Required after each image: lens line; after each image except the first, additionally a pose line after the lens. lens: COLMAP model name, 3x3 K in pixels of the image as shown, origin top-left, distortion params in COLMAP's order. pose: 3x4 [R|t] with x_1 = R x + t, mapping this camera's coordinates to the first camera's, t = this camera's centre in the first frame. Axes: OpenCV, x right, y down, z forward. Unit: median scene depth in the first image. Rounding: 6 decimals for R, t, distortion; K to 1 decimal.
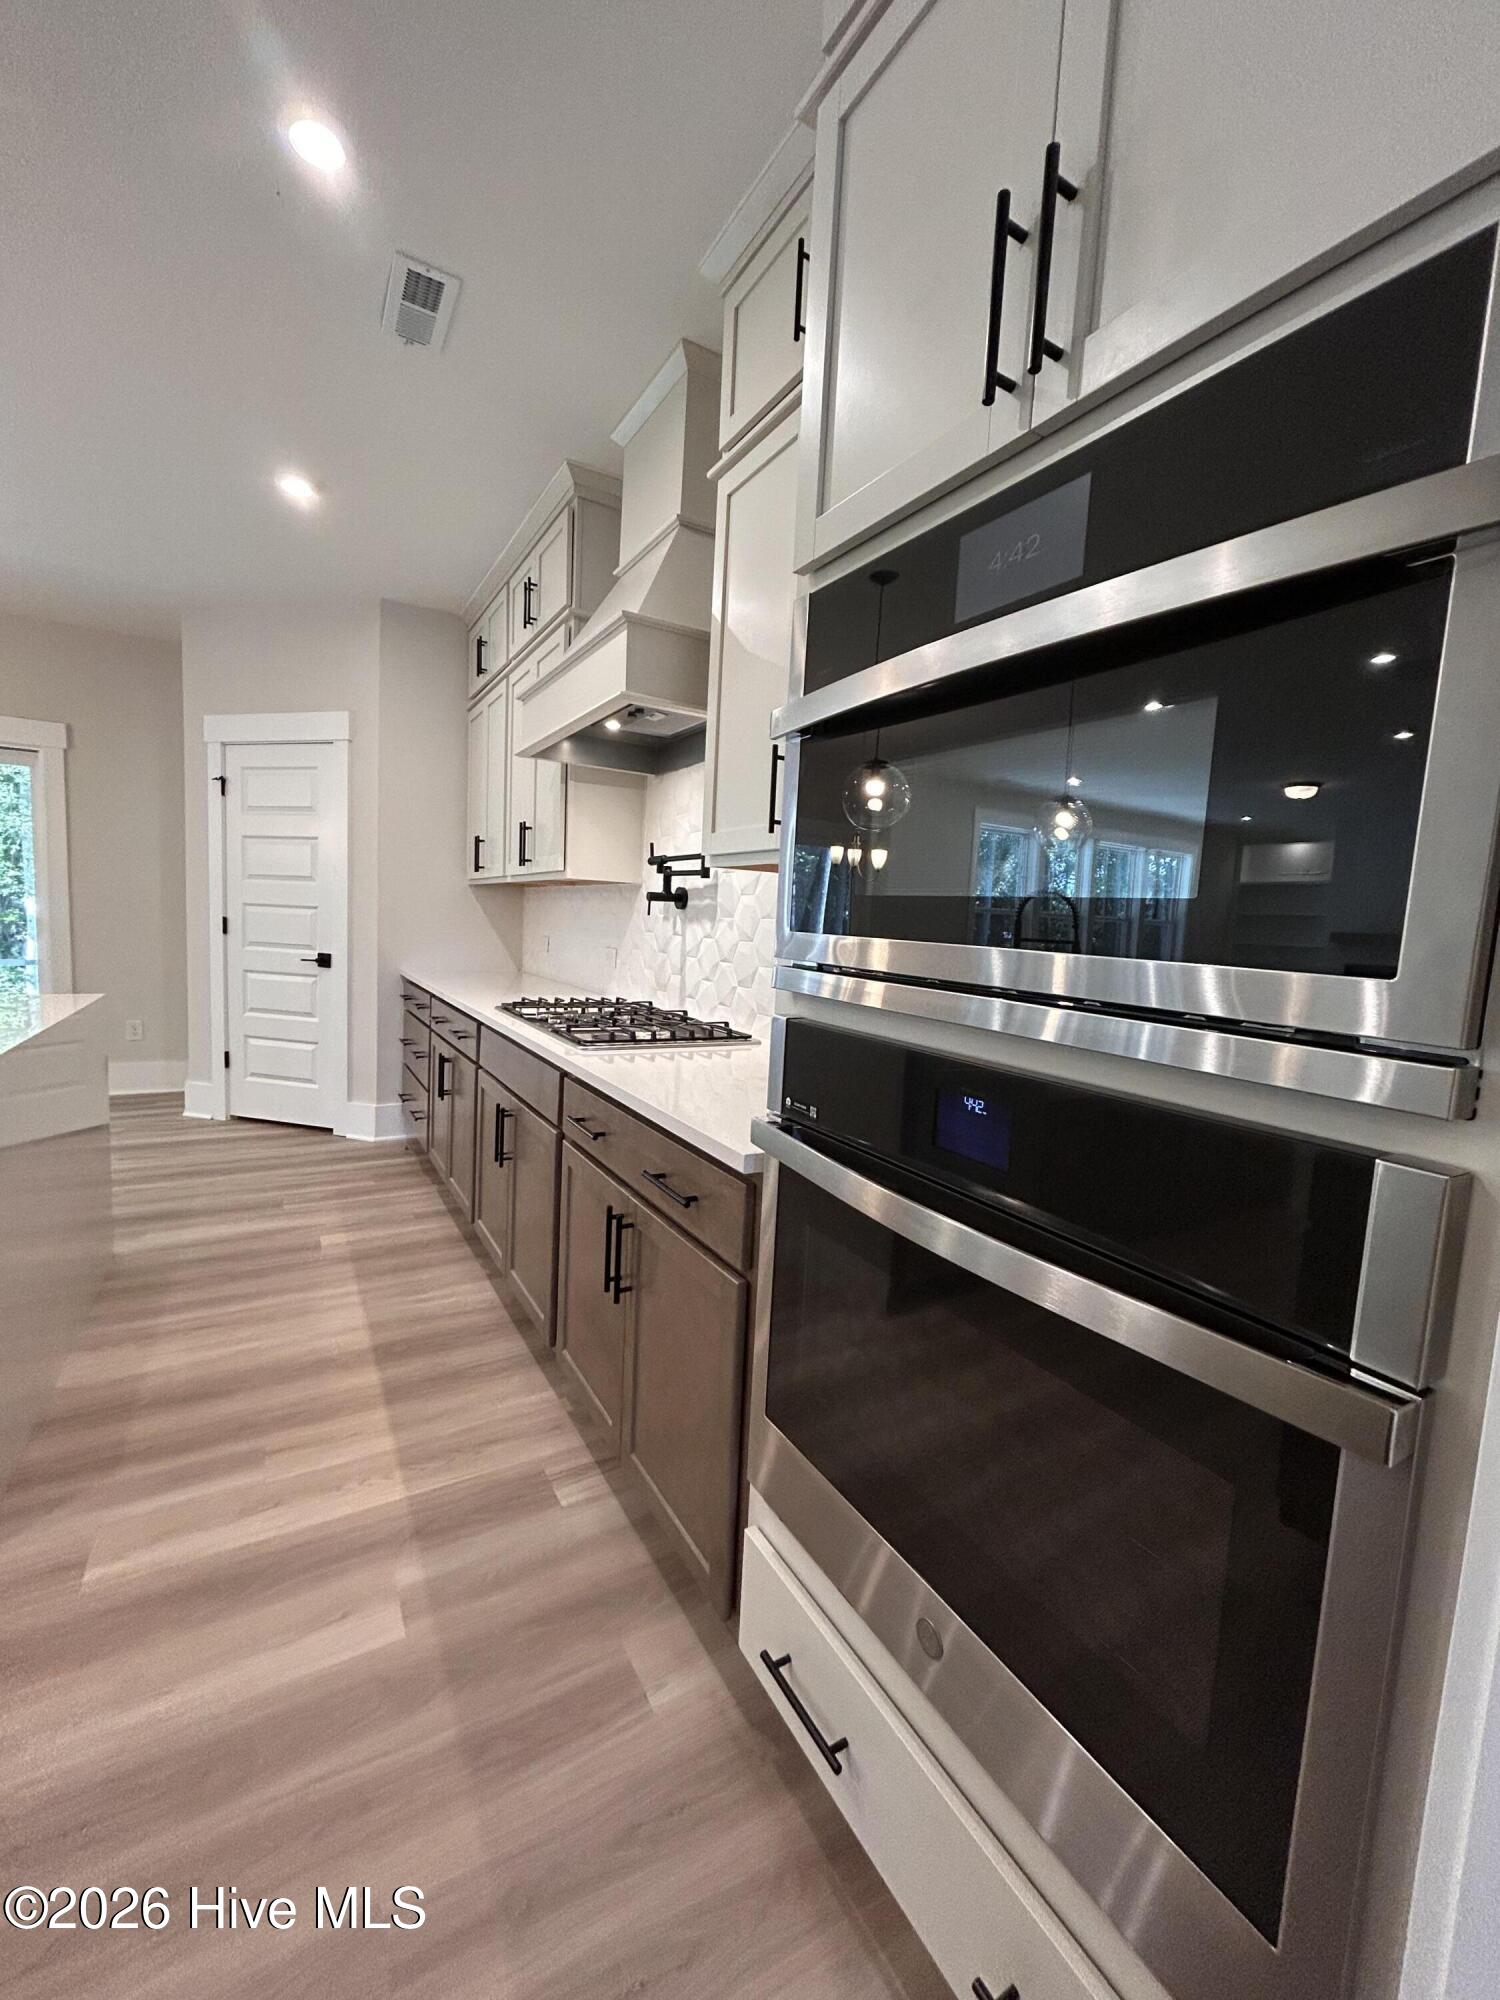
lens RADIAL K [[811.6, 0, 750.0], [0, 811.6, 1000.0], [0, 0, 1]] dist [0.004110, 0.000278]
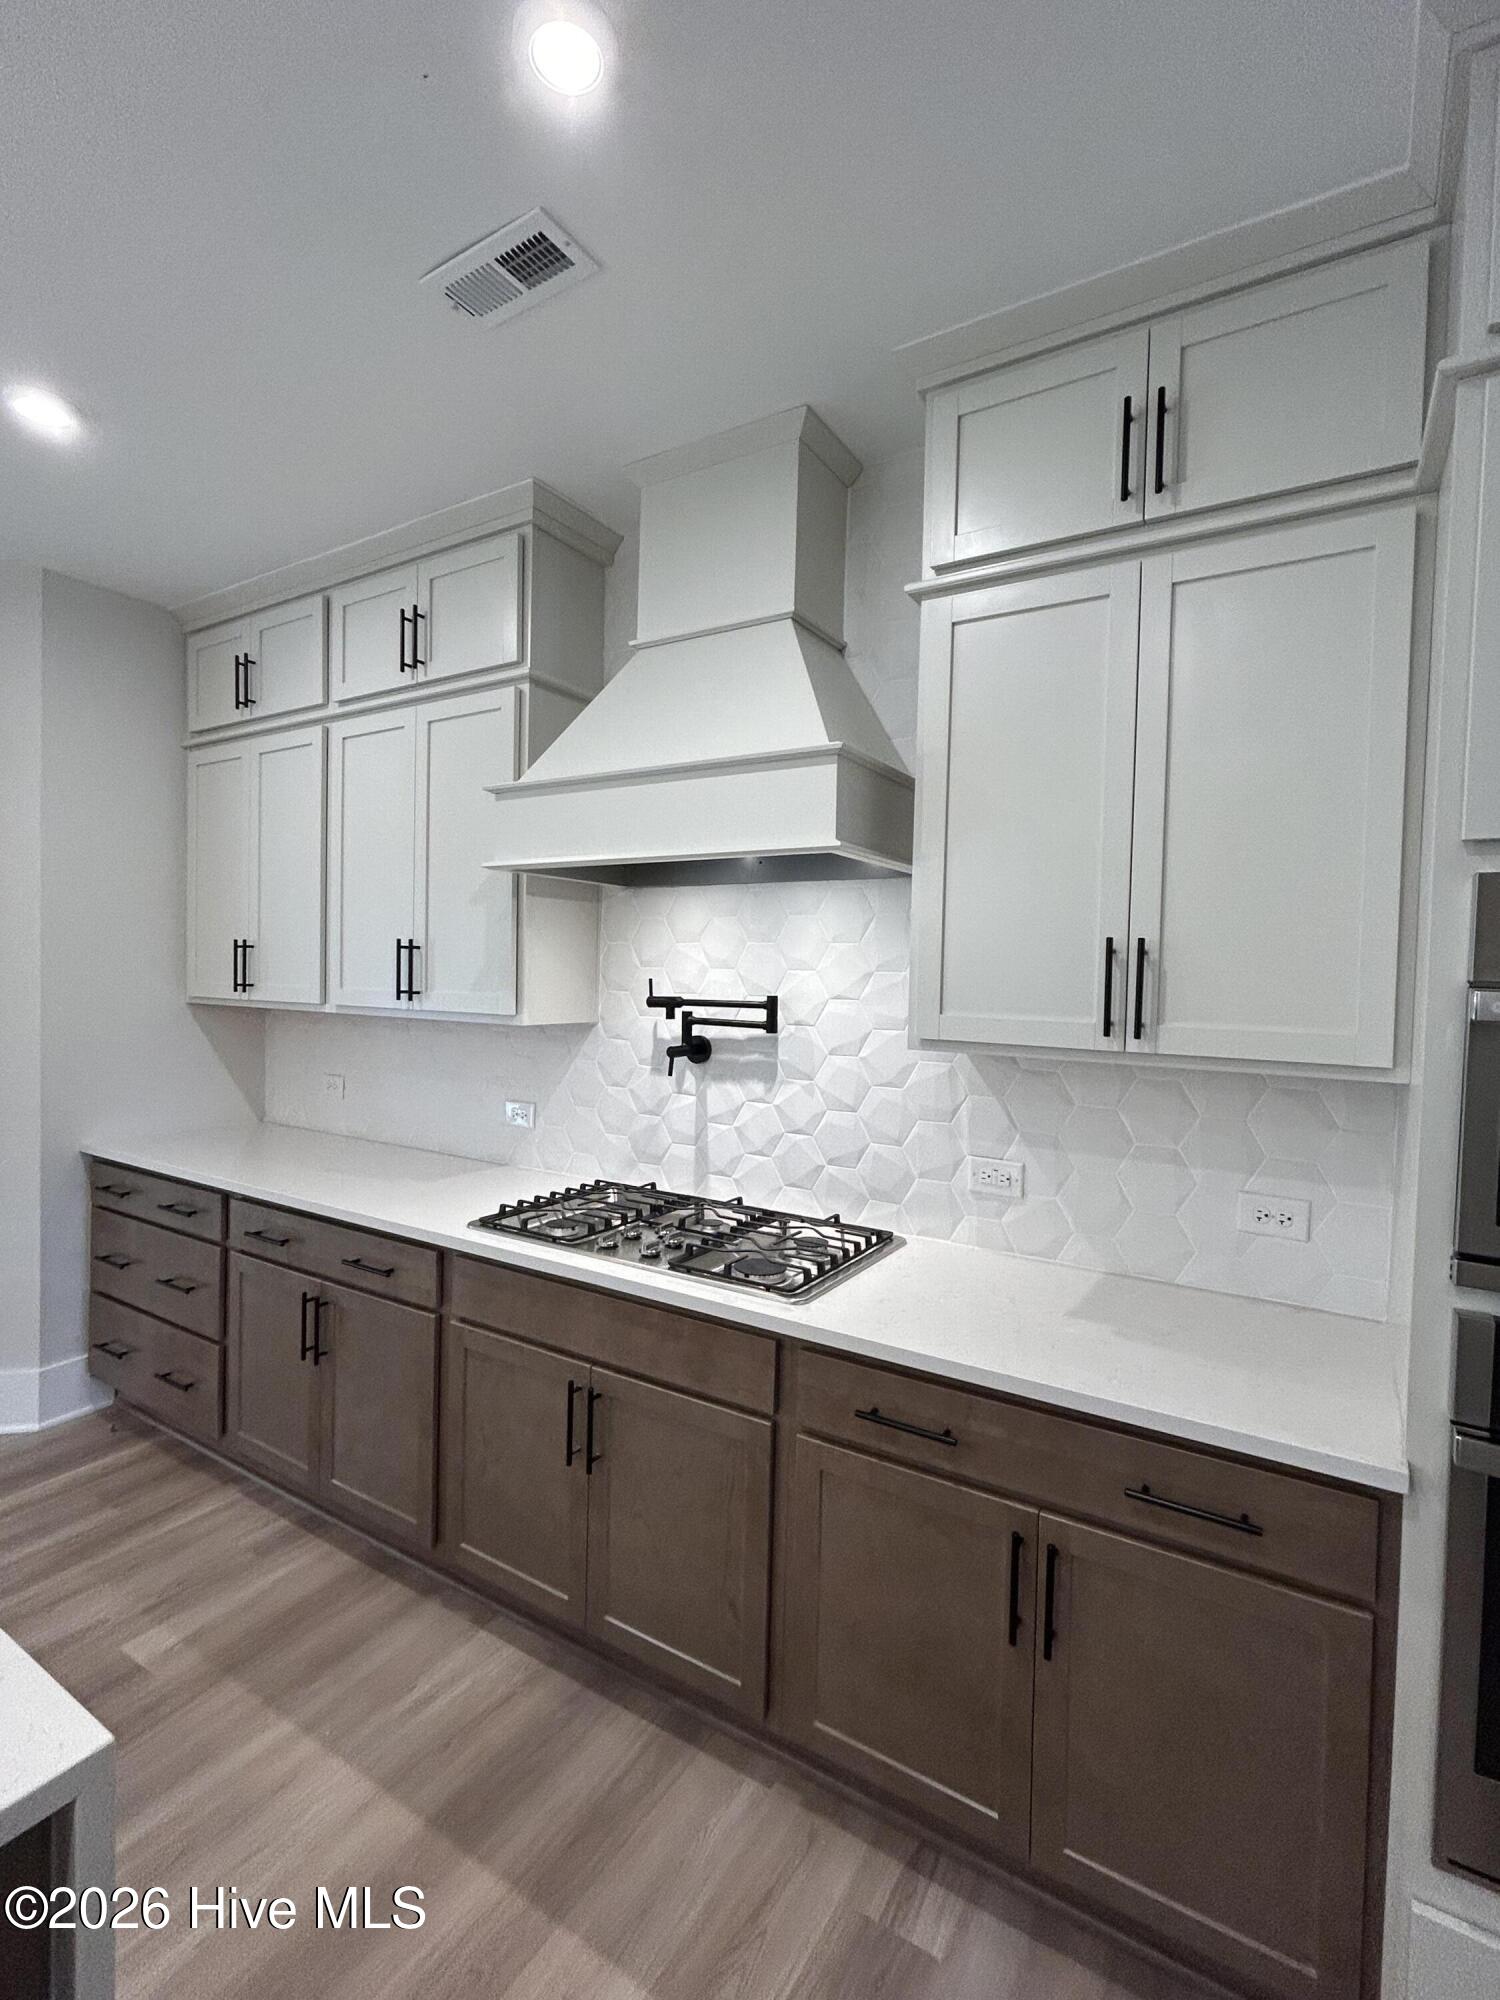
lens RADIAL K [[929.2, 0, 750.0], [0, 929.2, 1000.0], [0, 0, 1]] dist [0.000736, -0.000558]
pose [[0.886046, -0.038909, 0.461962, -0.448897], [0.062462, 0.997405, -0.035797, -0.135852], [-0.459370, 0.060573, 0.886177, 0.171205]]
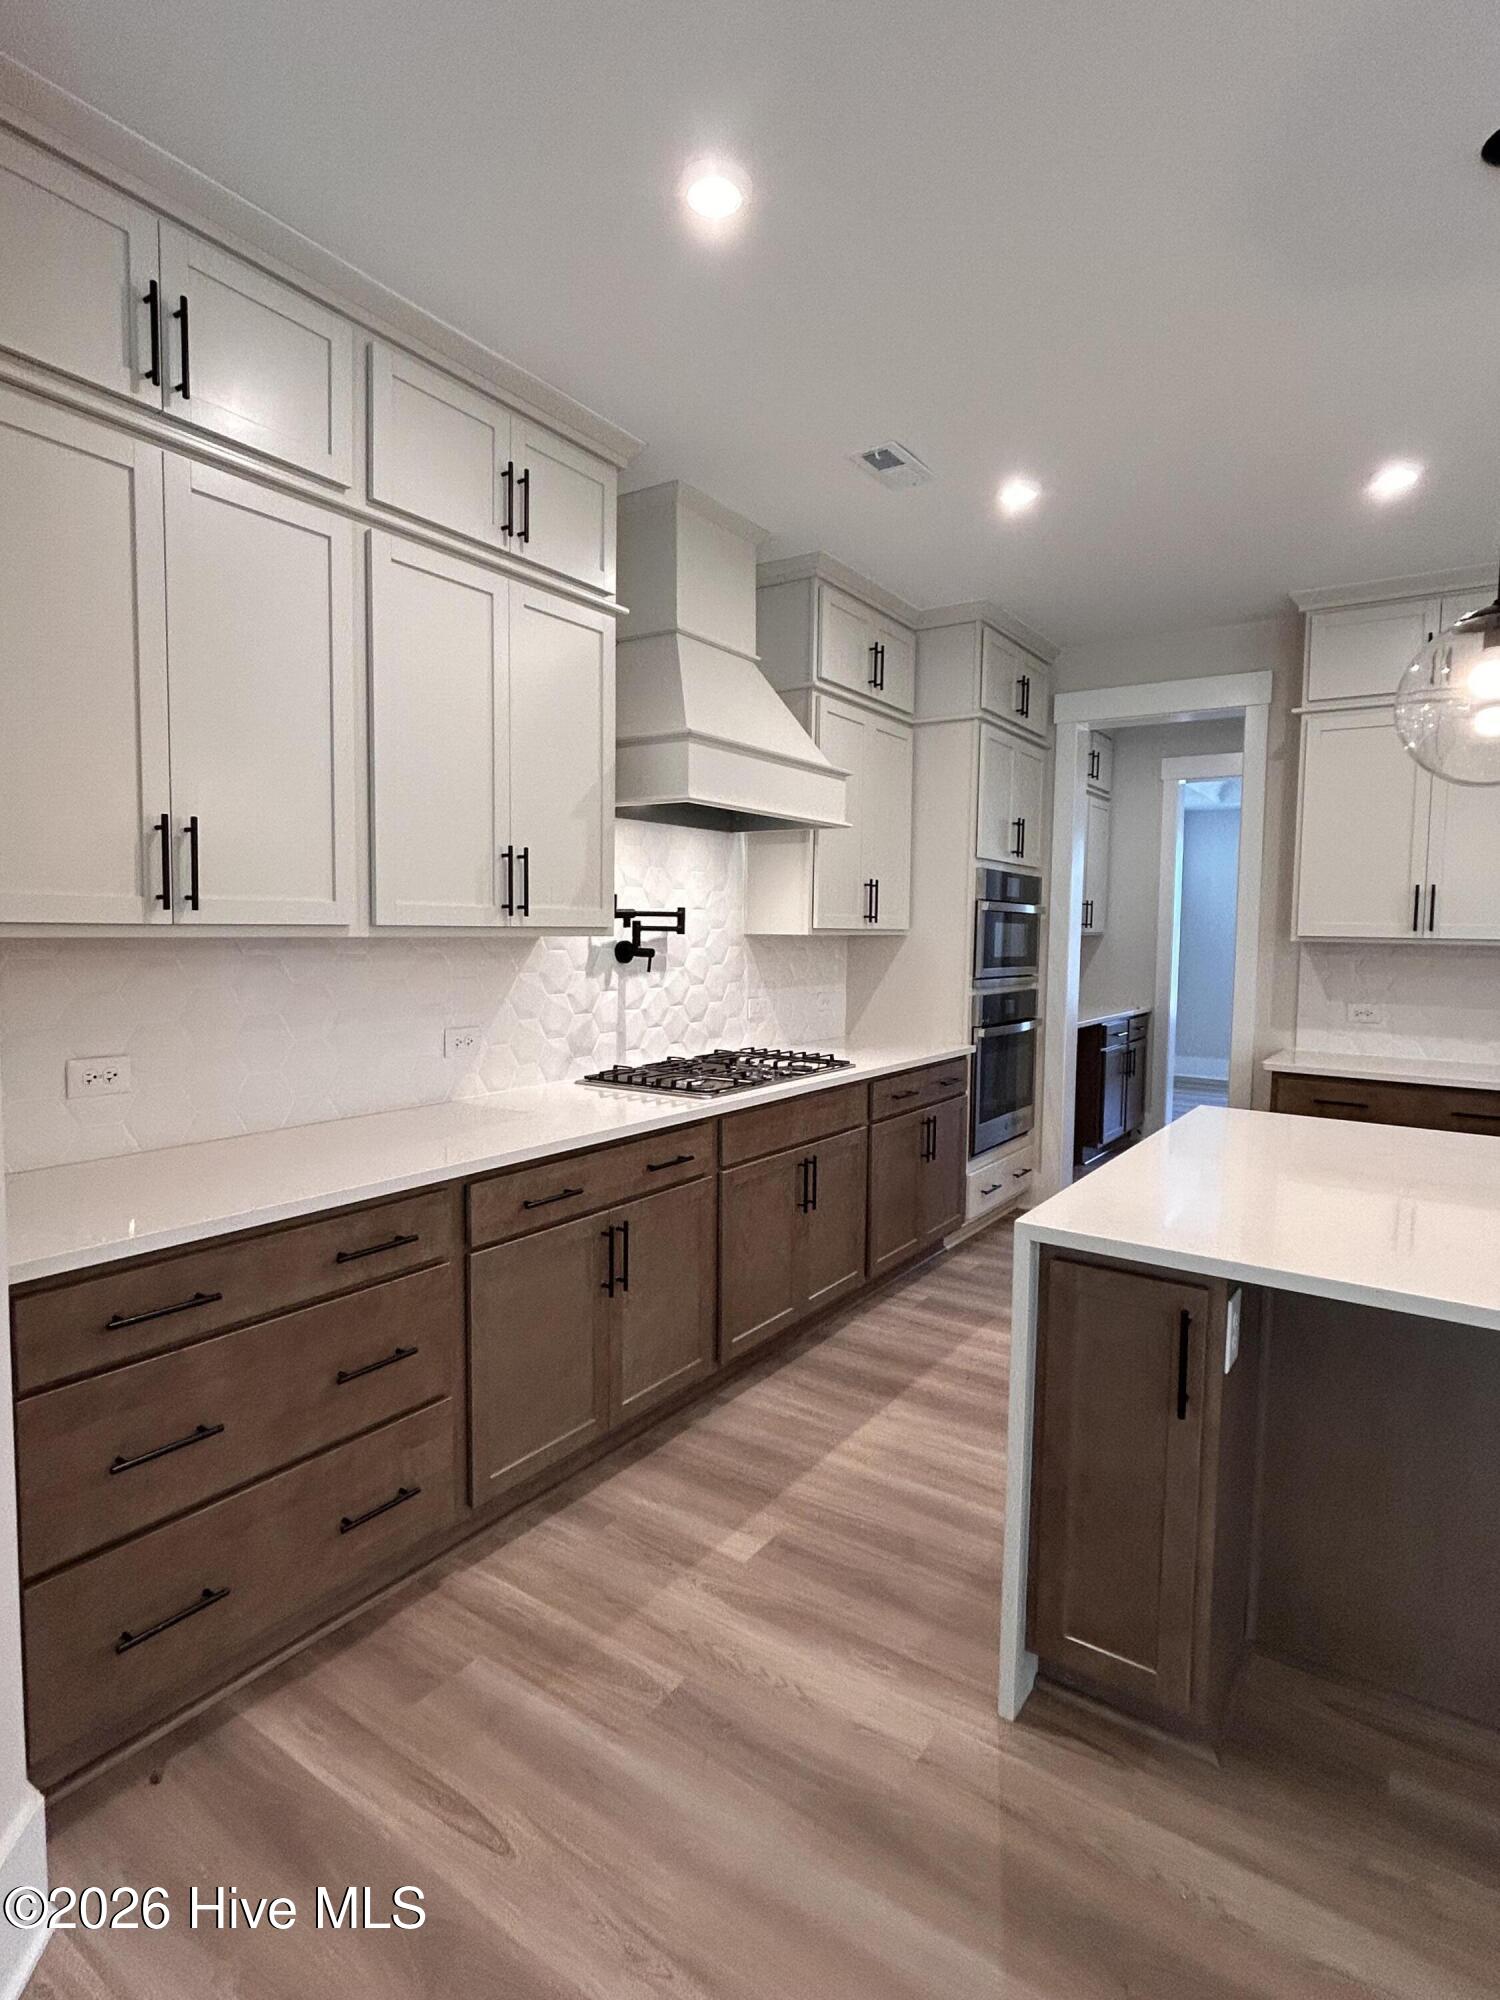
lens RADIAL K [[1023.8, 0, 750.0], [0, 1023.8, 1000.0], [0, 0, 1]] dist [0.003176, 0.000023]
pose [[-0.415098, -0.117532, 0.902153, -1.245331], [0.057056, 0.986305, 0.154748, -0.246467], [-0.907986, 0.115709, -0.402708, 1.343984]]
